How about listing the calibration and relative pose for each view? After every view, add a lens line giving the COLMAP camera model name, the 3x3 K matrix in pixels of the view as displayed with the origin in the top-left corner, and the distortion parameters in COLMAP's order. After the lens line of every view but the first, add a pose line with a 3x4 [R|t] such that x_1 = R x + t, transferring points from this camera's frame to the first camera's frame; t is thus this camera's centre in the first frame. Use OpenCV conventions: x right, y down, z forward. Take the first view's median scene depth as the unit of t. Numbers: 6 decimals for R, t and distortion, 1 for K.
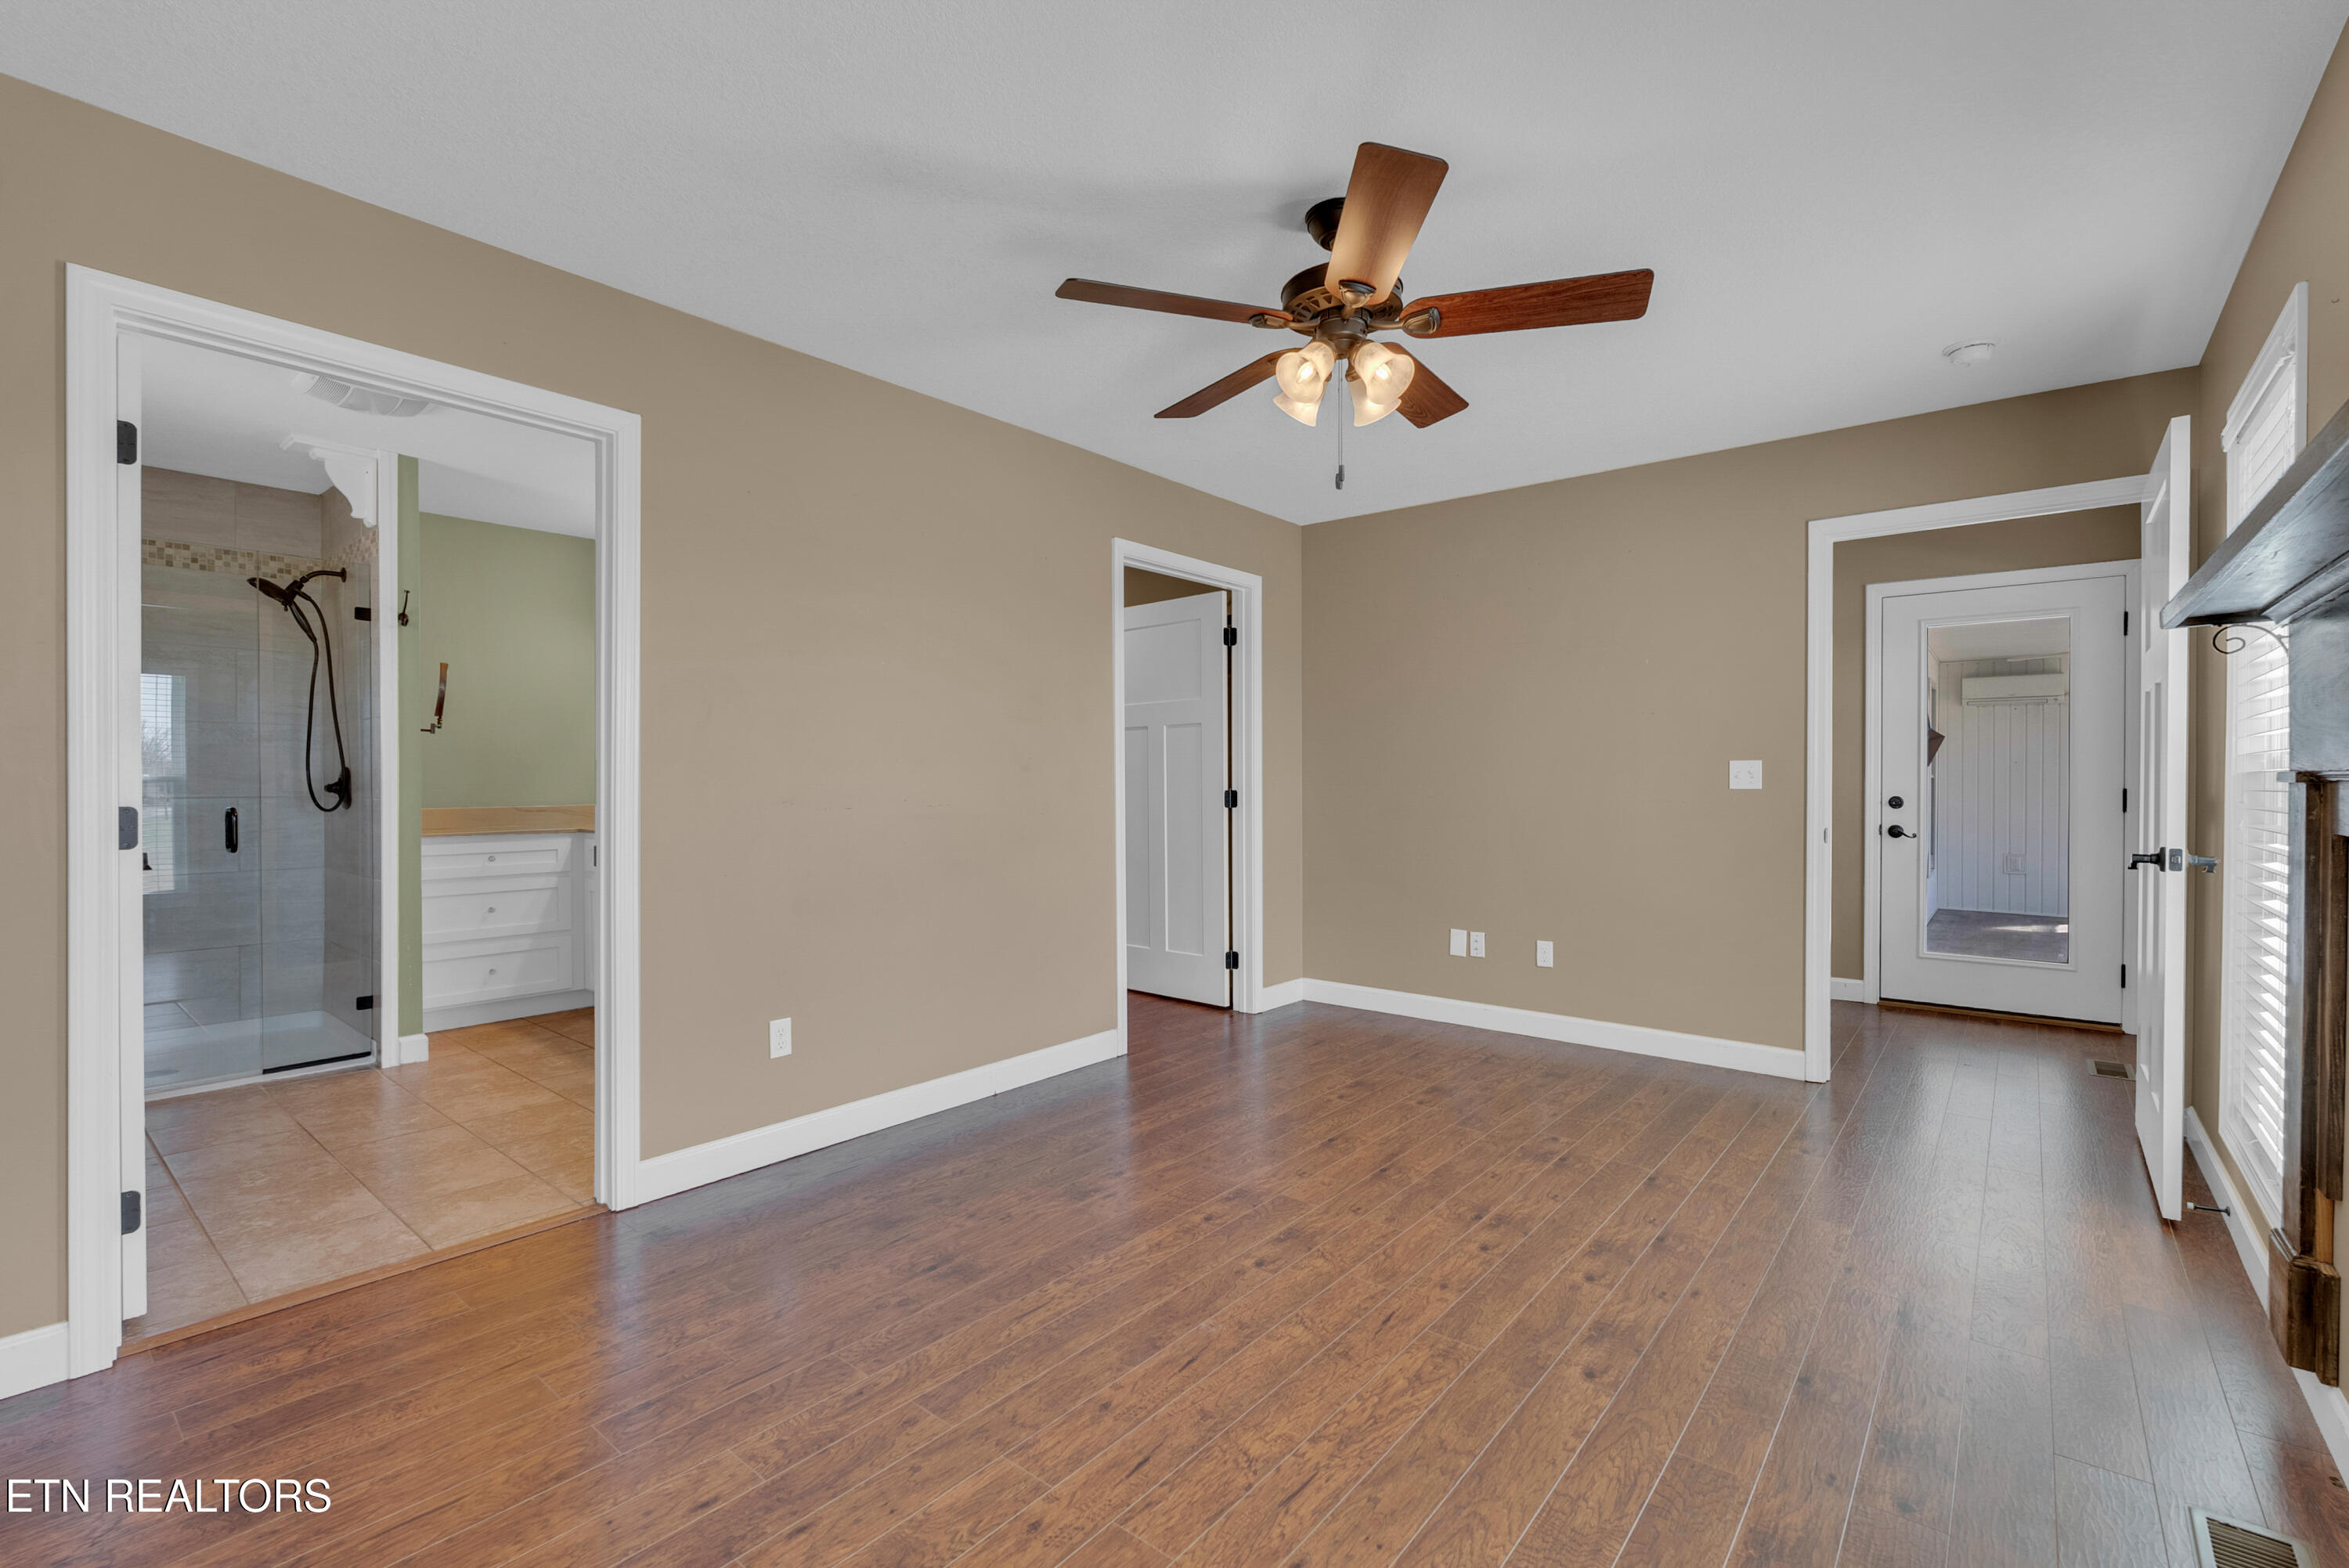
lens RADIAL K [[1025.6, 0, 1190.9], [0, 1025.6, 790.3], [0, 0, 1]] dist [-0.007023, 0.000161]
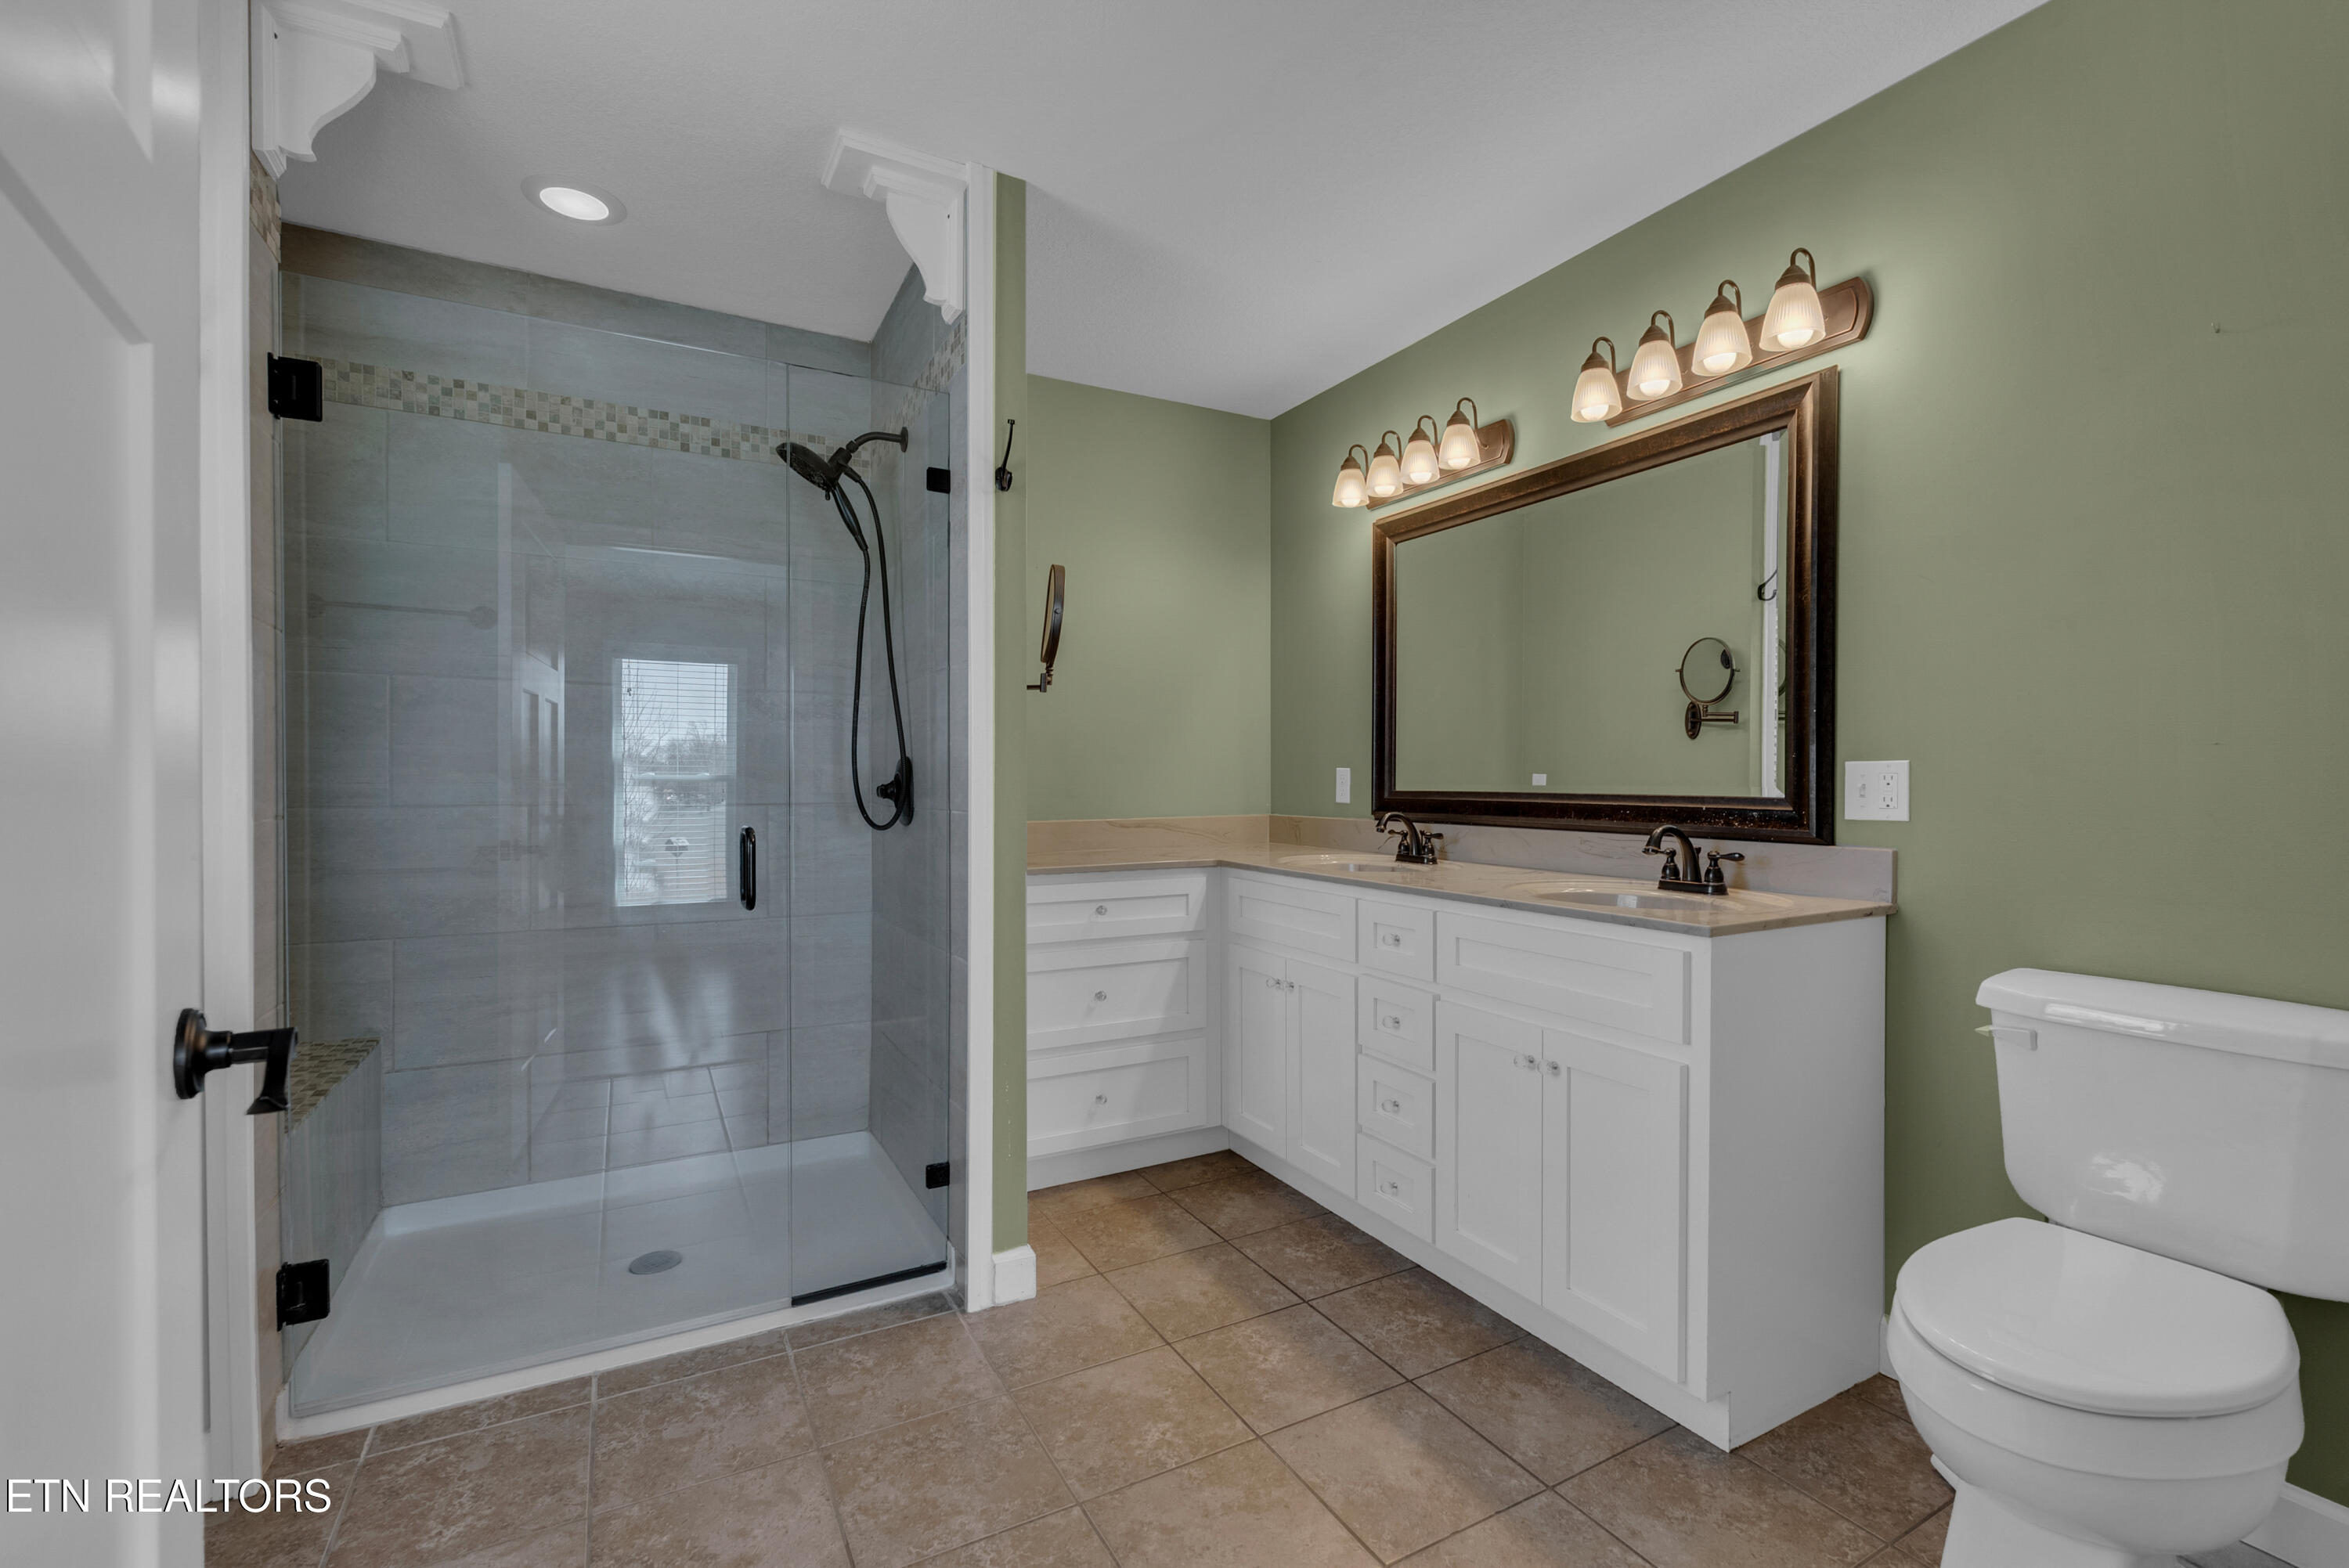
lens RADIAL K [[1025.6, 0, 1190.9], [0, 1025.6, 790.3], [0, 0, 1]] dist [-0.007023, 0.000161]
pose [[0.928449, 0.004698, -0.371429, -0.454867], [-0.005383, 0.999985, -0.000807, -0.003198], [0.371420, 0.002749, 0.928461, 0.509806]]
